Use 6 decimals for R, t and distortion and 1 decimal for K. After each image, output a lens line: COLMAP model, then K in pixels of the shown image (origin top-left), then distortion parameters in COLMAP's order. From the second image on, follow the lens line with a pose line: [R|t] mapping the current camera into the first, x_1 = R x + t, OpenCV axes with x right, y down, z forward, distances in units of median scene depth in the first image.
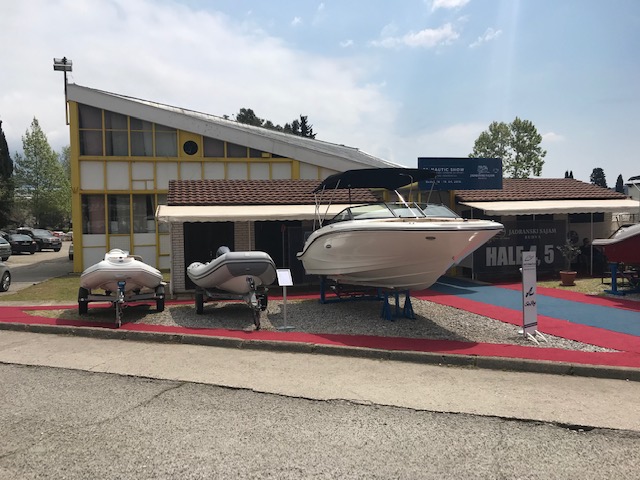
lens RADIAL K [[542.9, 0, 335.7], [0, 542.9, 231.6], [0, 0, 1]] dist [0.014426, 0.001753]
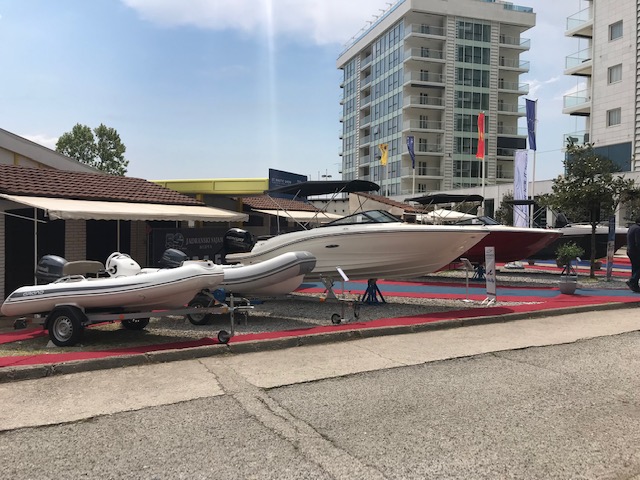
lens RADIAL K [[529.7, 0, 318.6], [0, 529.7, 230.9], [0, 0, 1]] dist [0.018135, -0.012455]
pose [[0.614792, 0.016537, 0.788516, -0.638208], [-0.005795, 0.999848, -0.016451, 0.009711], [-0.788668, 0.005545, 0.614795, 0.246425]]
